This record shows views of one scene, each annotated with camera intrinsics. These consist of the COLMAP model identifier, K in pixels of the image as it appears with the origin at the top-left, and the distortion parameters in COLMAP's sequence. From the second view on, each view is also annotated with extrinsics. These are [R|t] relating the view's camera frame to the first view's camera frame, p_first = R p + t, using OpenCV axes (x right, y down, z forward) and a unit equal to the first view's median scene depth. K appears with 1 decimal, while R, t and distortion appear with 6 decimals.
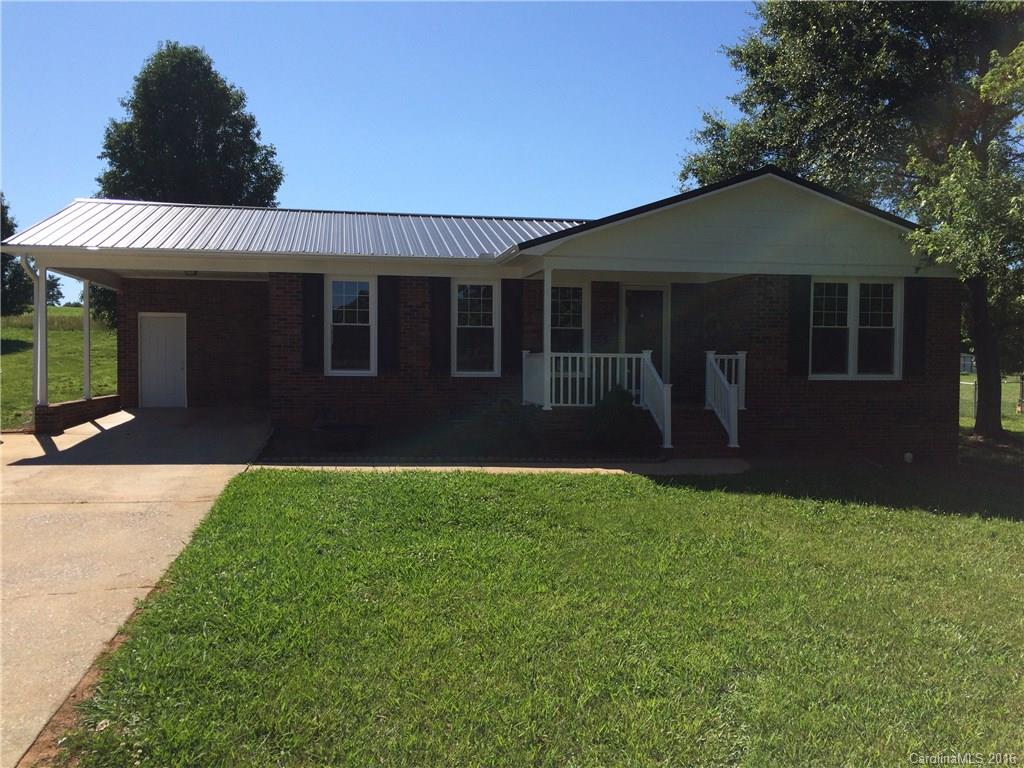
lens RADIAL K [[875.7, 0, 512.6], [0, 875.7, 382.3], [0, 0, 1]] dist [0.070229, -0.089521]
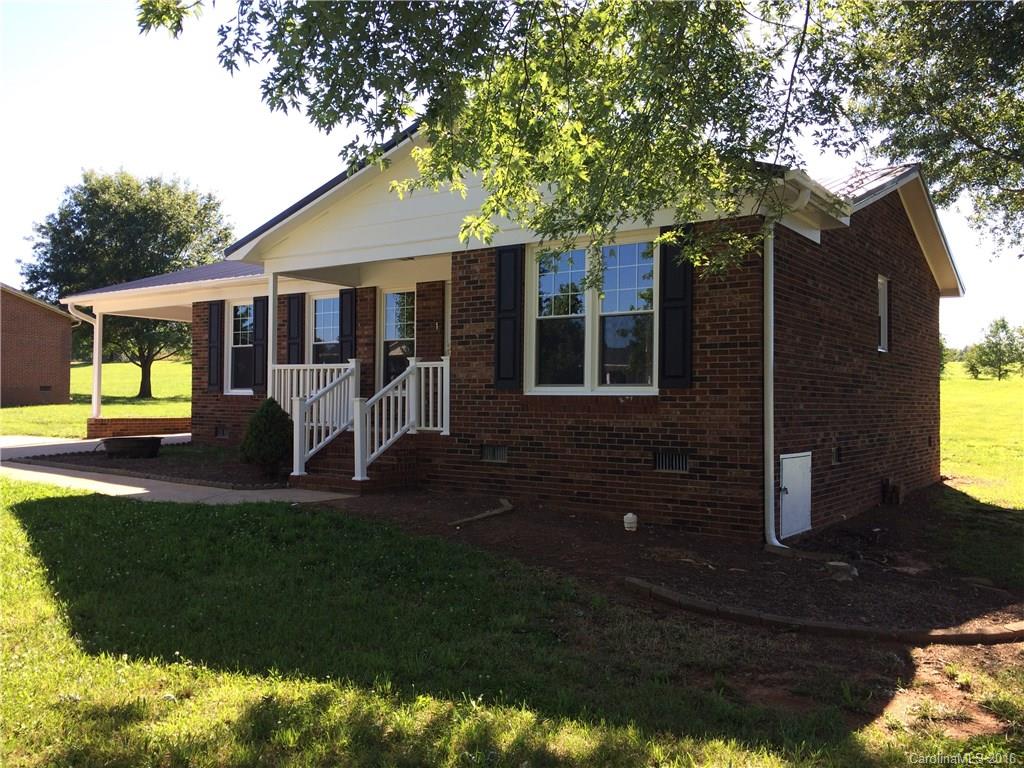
lens RADIAL K [[875.7, 0, 511.9], [0, 875.7, 386.0], [0, 0, 1]] dist [0.070229, -0.089521]
pose [[0.693901, -0.014671, -0.719921, 0.812855], [-0.017031, 0.999178, -0.036777, 0.015662], [0.719869, 0.037781, 0.693081, 0.513384]]
